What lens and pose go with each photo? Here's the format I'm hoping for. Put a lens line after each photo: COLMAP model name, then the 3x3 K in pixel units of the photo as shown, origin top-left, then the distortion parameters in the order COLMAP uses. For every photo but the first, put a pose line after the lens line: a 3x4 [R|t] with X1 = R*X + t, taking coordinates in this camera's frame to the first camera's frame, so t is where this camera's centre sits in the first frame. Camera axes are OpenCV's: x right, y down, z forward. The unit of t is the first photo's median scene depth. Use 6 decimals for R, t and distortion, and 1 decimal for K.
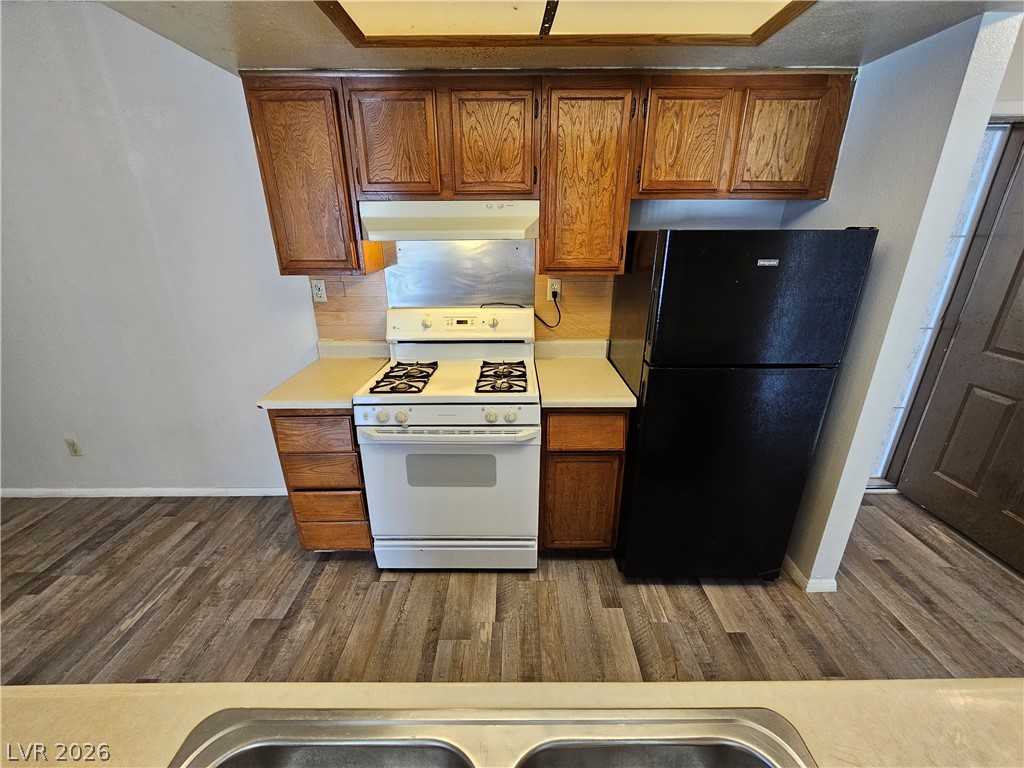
lens RADIAL K [[420.7, 0, 514.2], [0, 420.7, 389.8], [0, 0, 1]] dist [-0.006494, 0.003132]
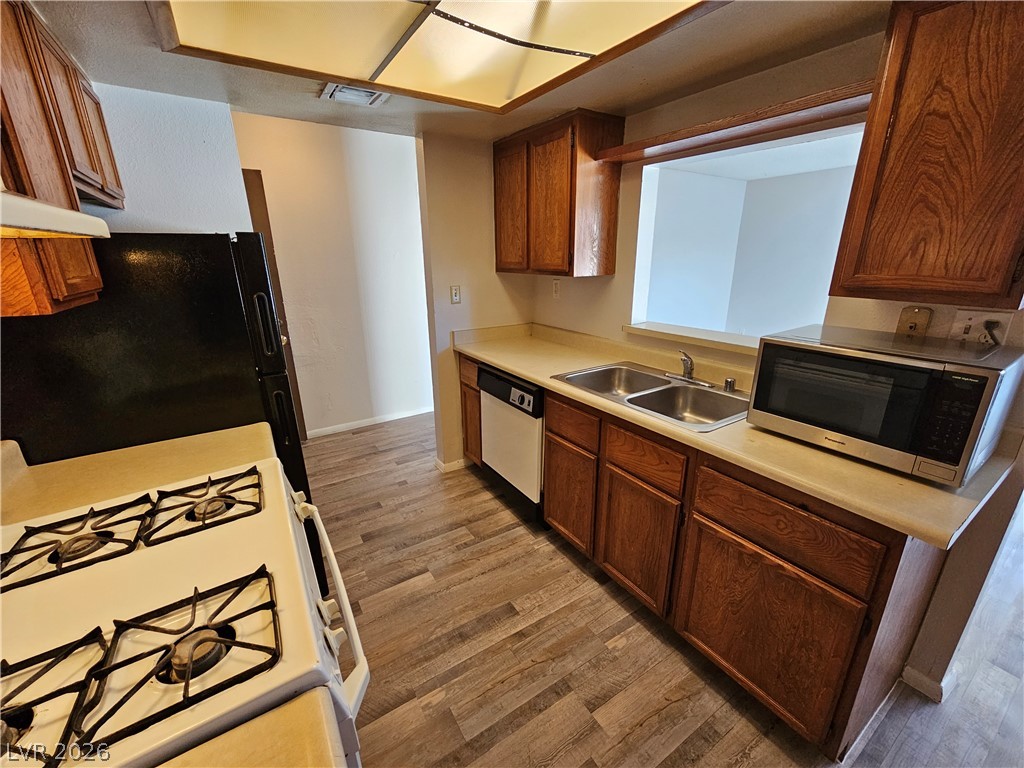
lens RADIAL K [[420.7, 0, 512.1], [0, 420.7, 389.9], [0, 0, 1]] dist [-0.006494, 0.003132]
pose [[-0.534881, -0.252993, 0.806162, -0.650835], [0.312718, 0.827088, 0.467046, -0.272062], [-0.784926, 0.501916, -0.363278, 0.836084]]
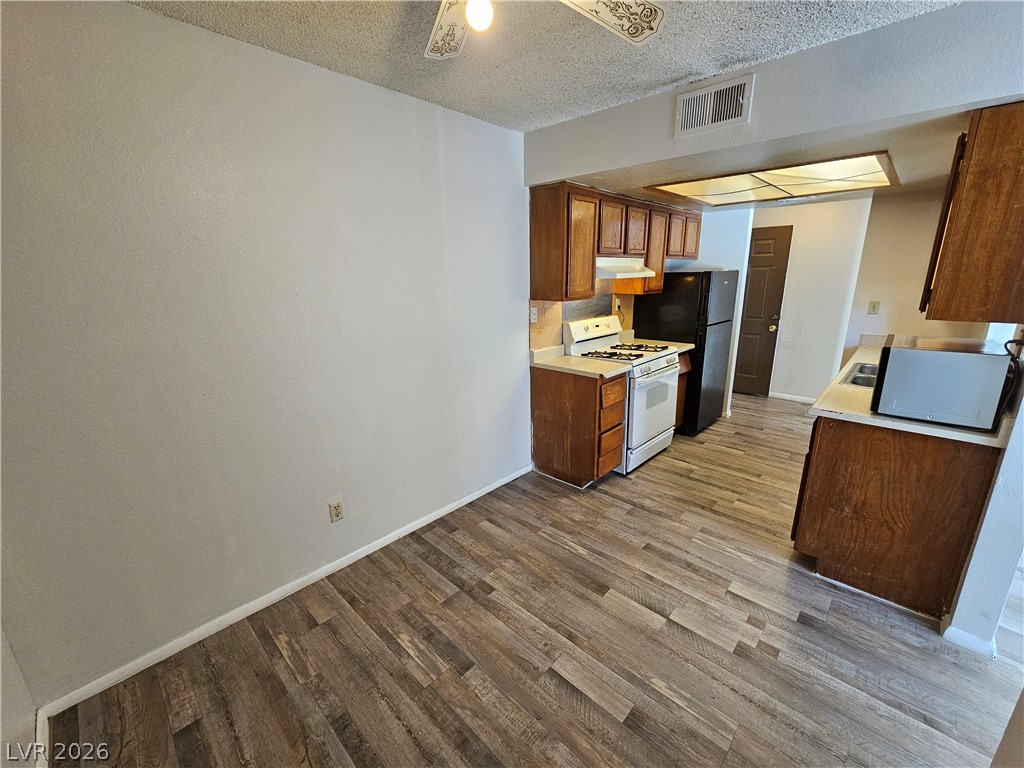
lens RADIAL K [[420.7, 0, 512.3], [0, 420.7, 389.9], [0, 0, 1]] dist [-0.006494, 0.003132]
pose [[0.692270, -0.201394, 0.692967, -1.894940], [0.271743, 0.962335, 0.008209, -0.024686], [-0.668519, 0.182626, 0.720923, 0.067566]]
